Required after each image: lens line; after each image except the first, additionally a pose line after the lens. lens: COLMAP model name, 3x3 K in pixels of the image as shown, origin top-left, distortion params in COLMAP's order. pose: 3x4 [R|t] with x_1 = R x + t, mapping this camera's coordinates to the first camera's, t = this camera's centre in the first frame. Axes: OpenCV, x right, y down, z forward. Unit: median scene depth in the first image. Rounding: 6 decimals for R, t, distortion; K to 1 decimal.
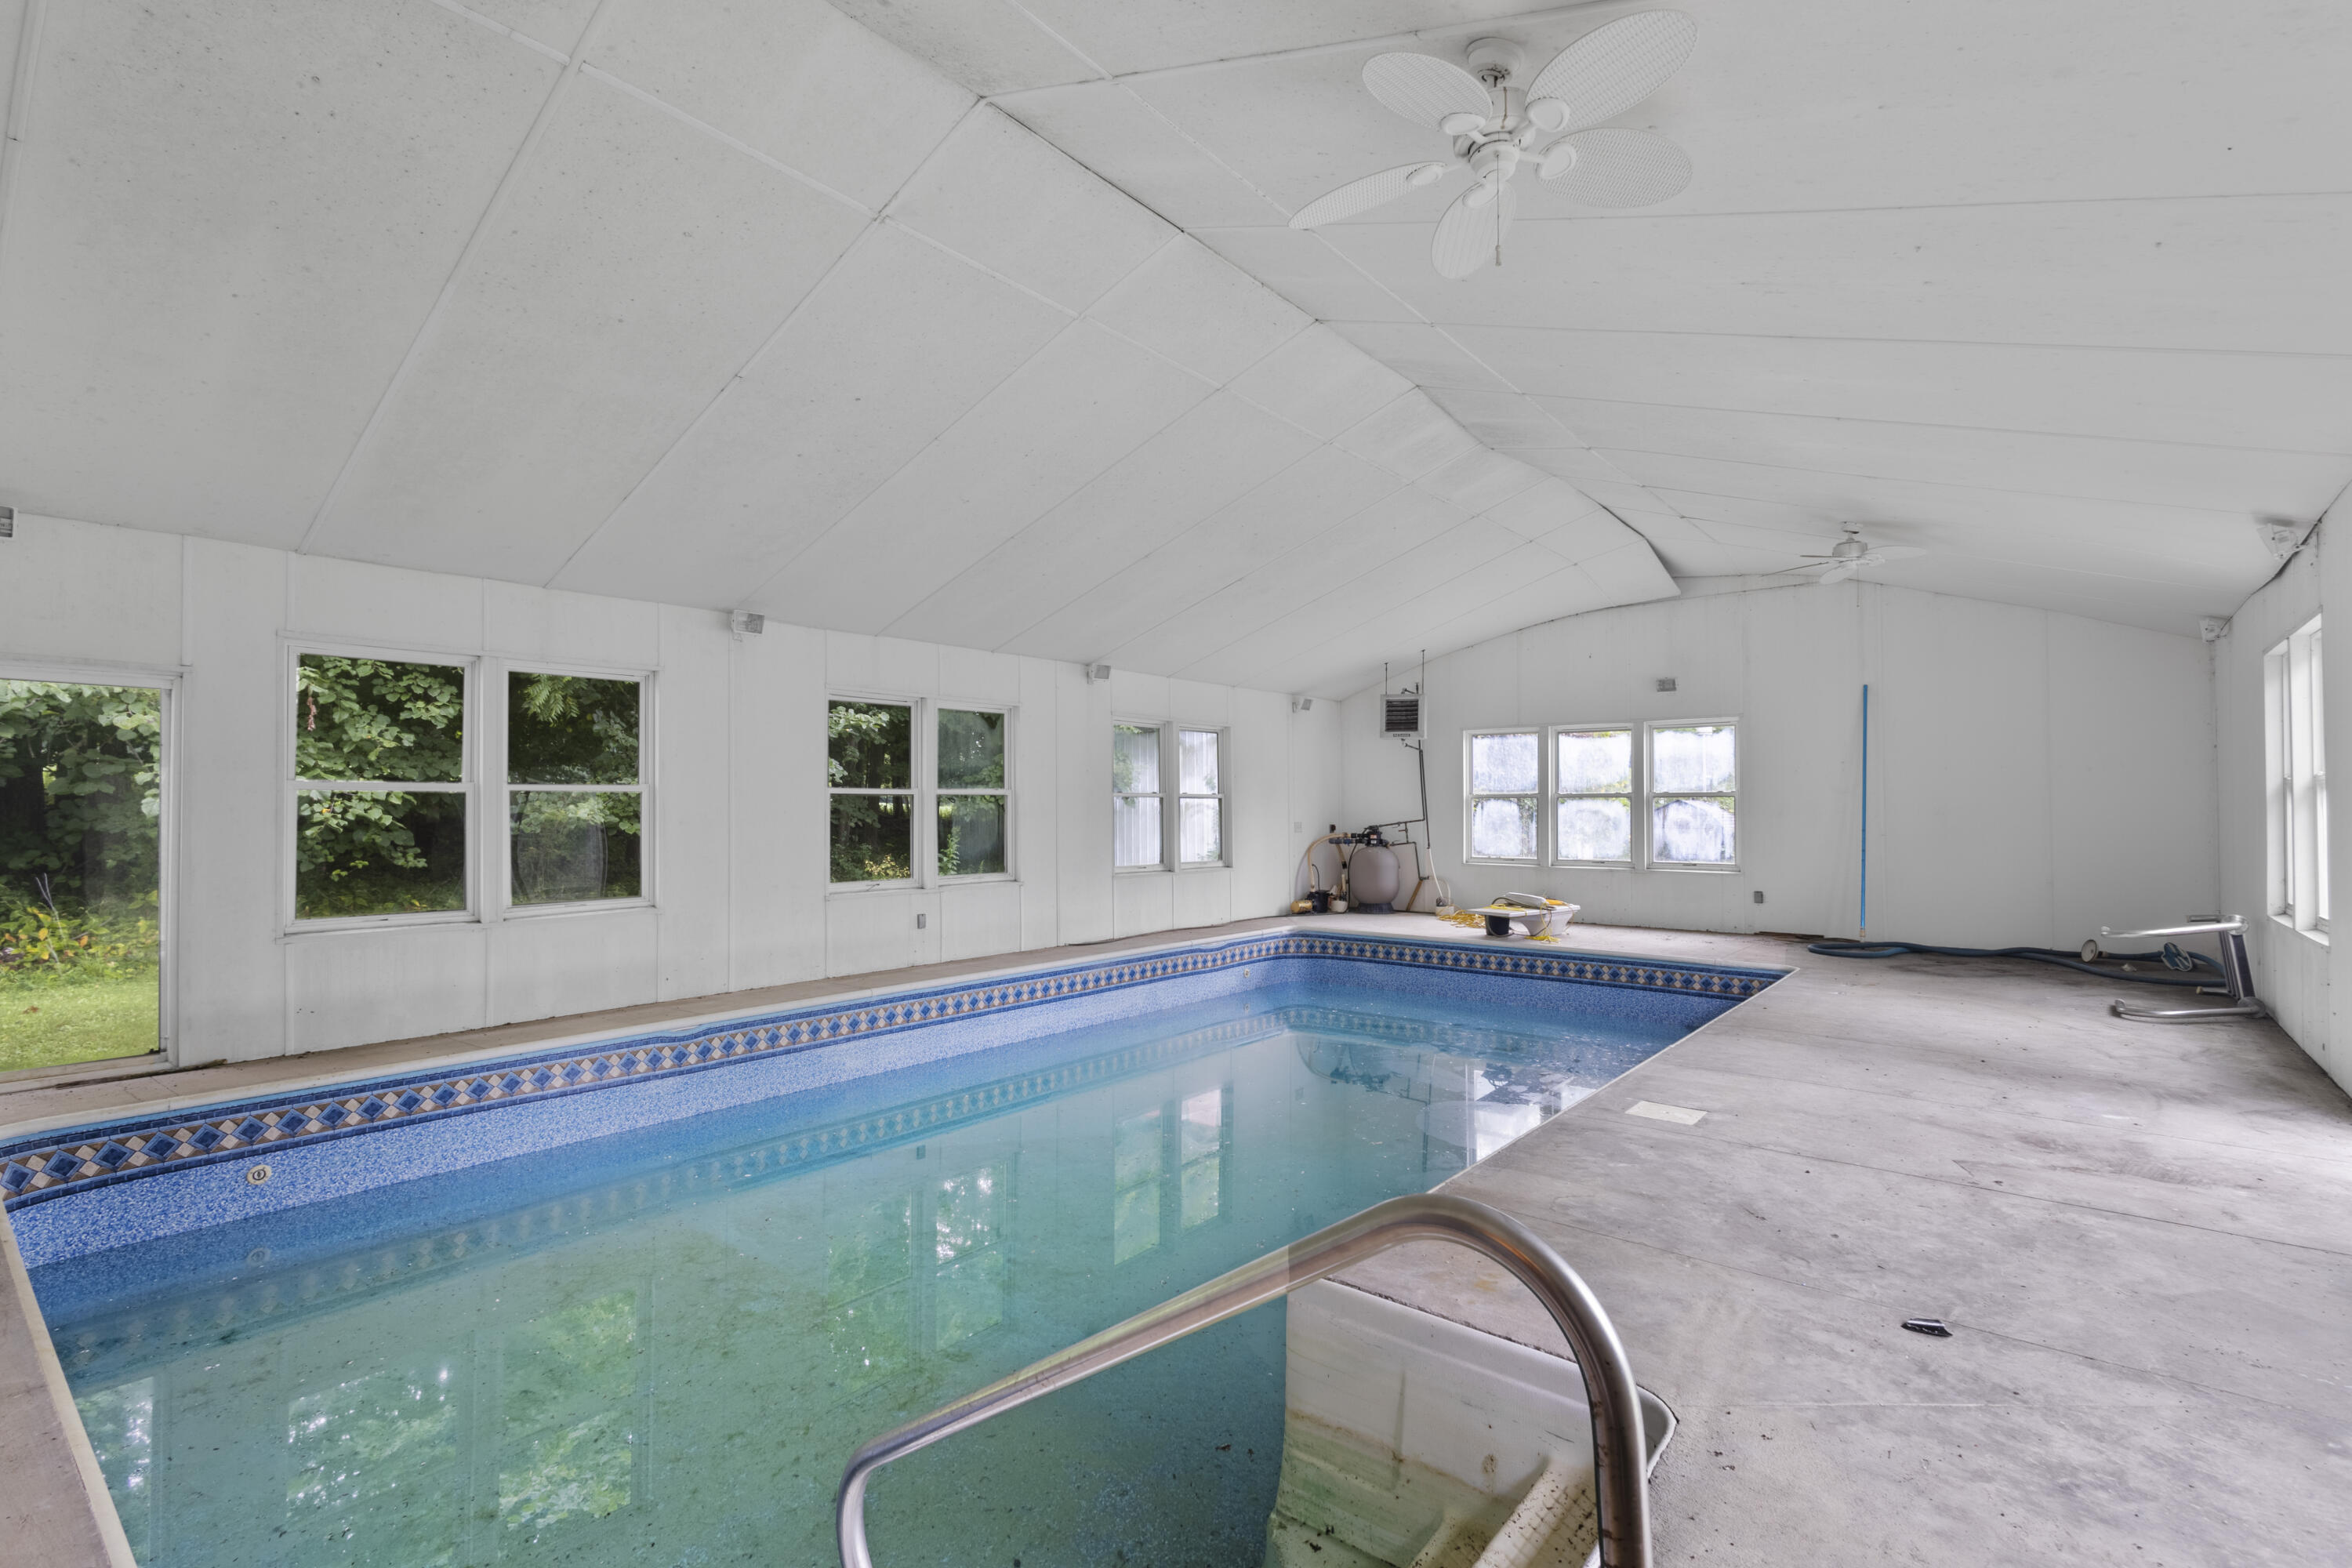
lens RADIAL K [[1079.9, 0, 1176.0], [0, 1079.9, 784.0], [0, 0, 1]] dist [0.003814, 0.000020]
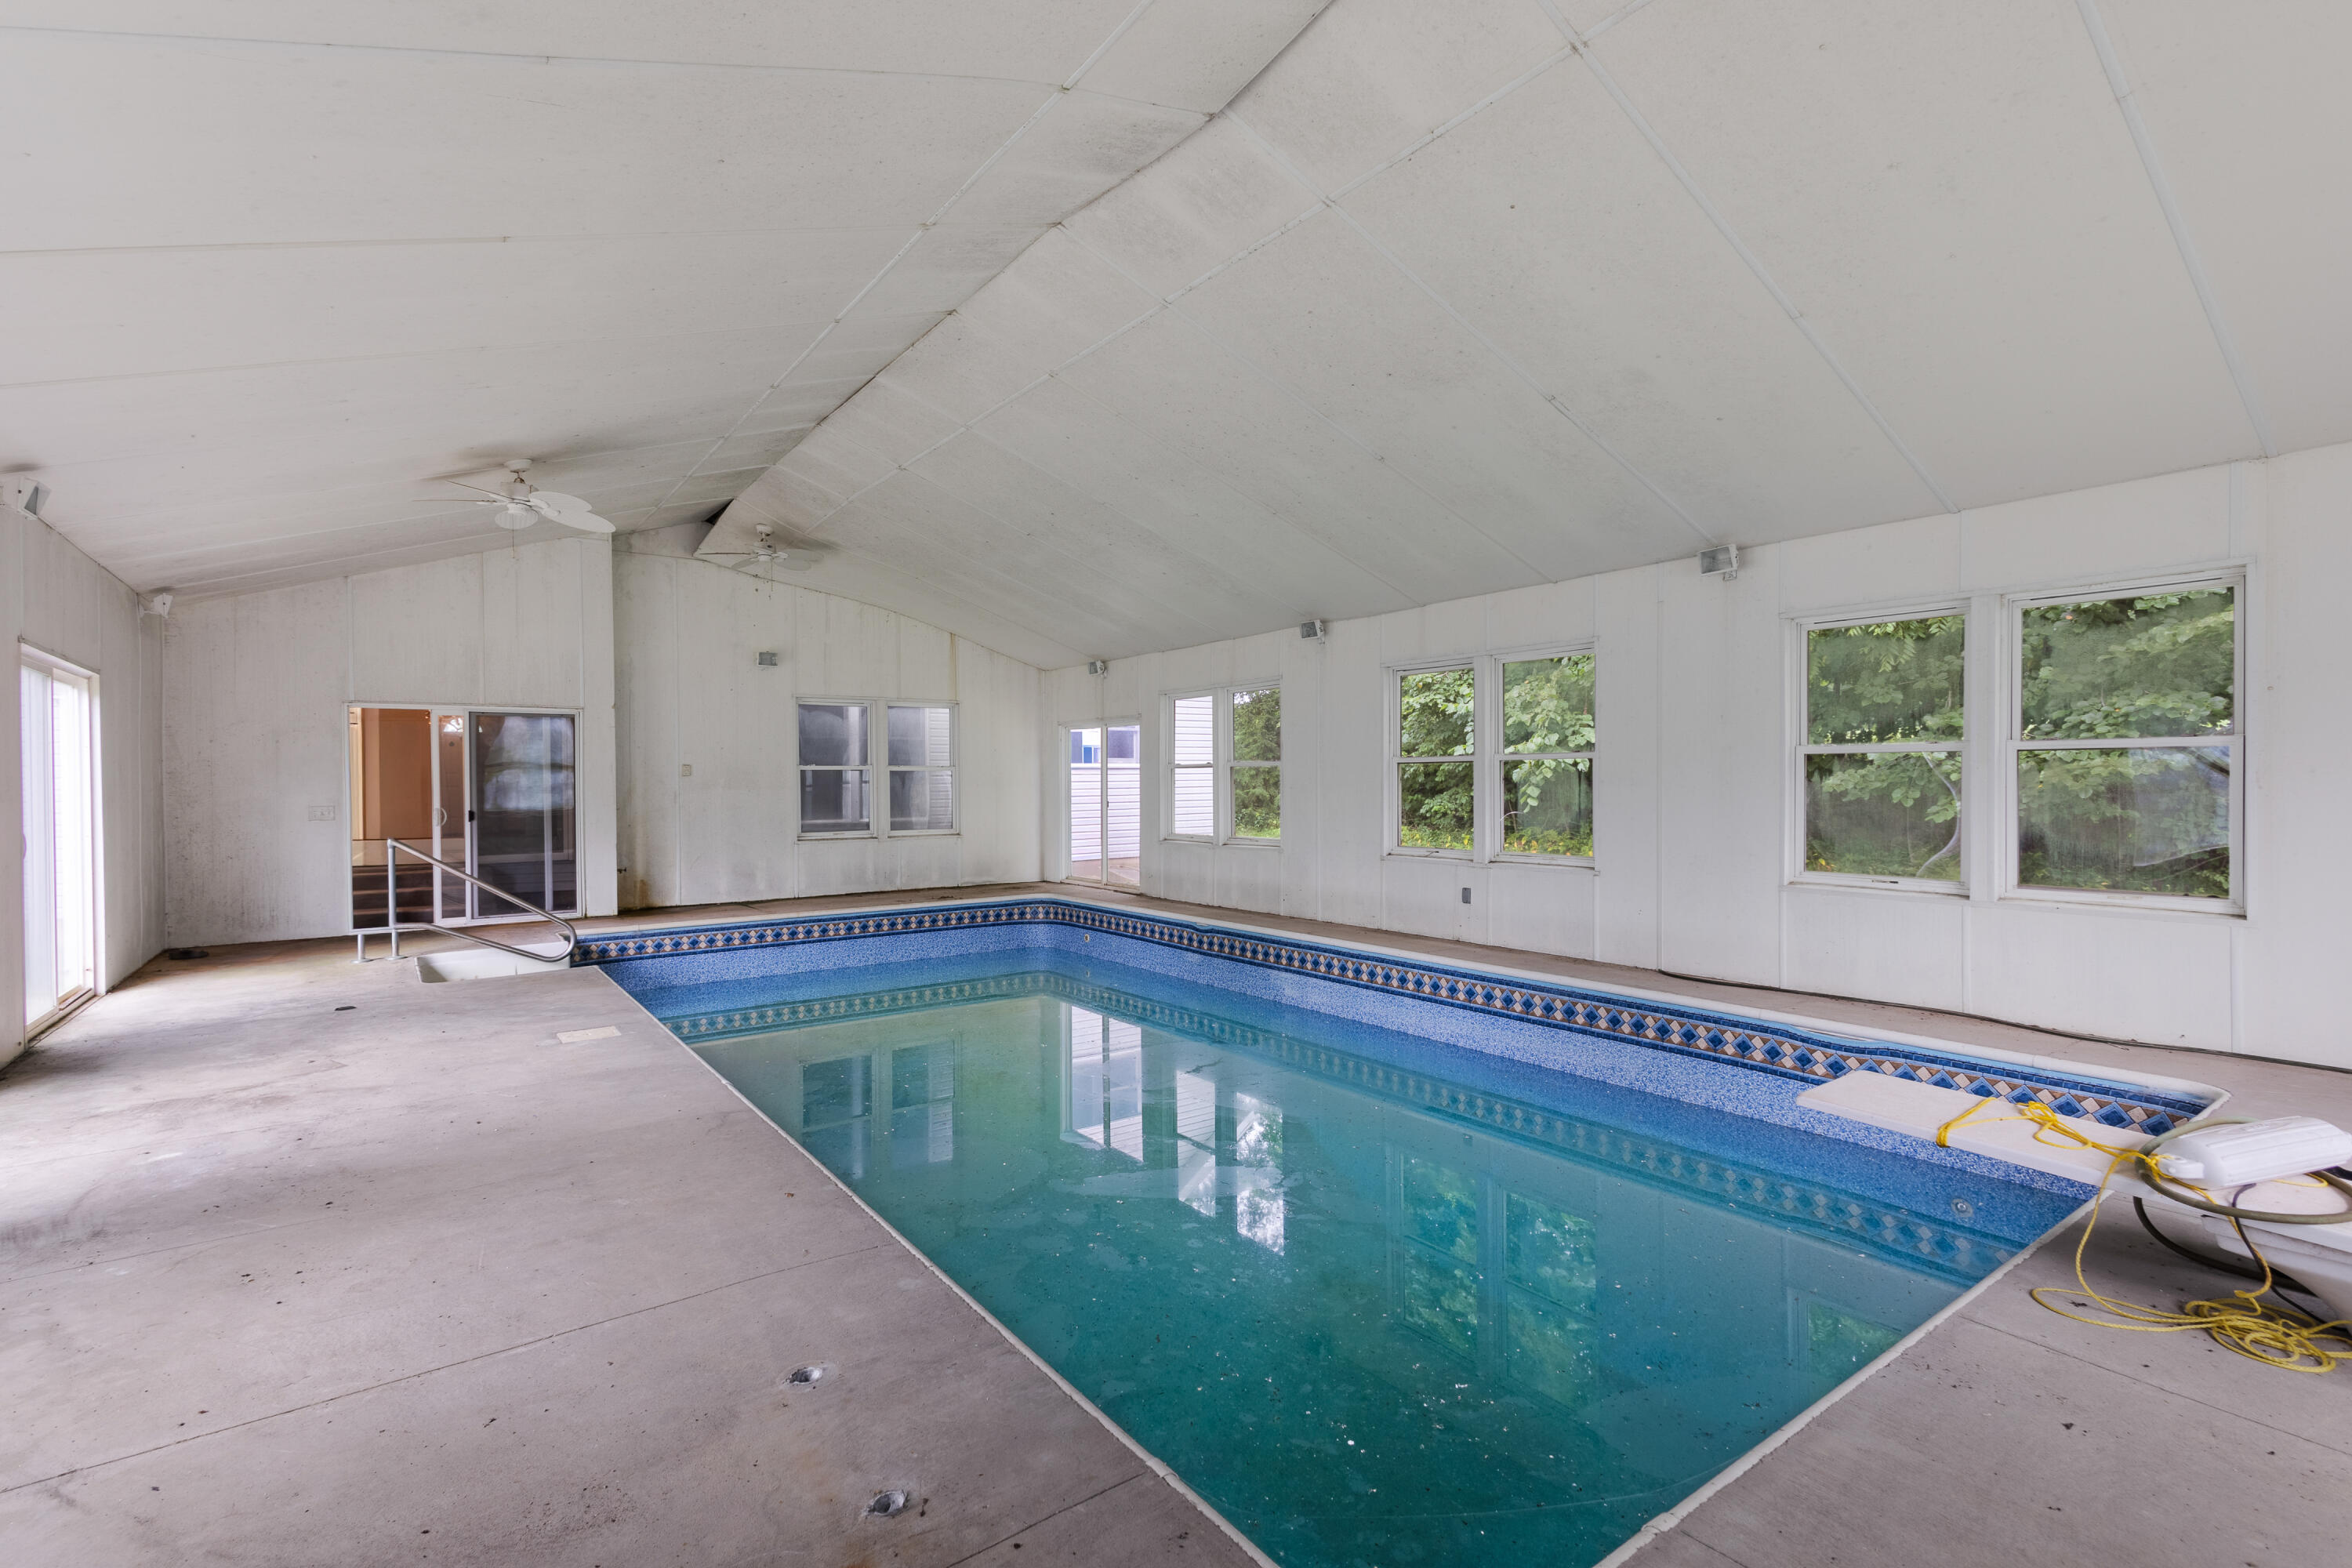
lens RADIAL K [[1194.8, 0, 1176.0], [0, 1194.8, 784.0], [0, 0, 1]] dist [0.148645, 0.000087]
pose [[-0.297753, 0.006133, -0.954623, 0.846625], [0.030890, 0.999518, -0.003213, 0.025388], [0.954143, -0.030445, -0.297799, 1.081075]]
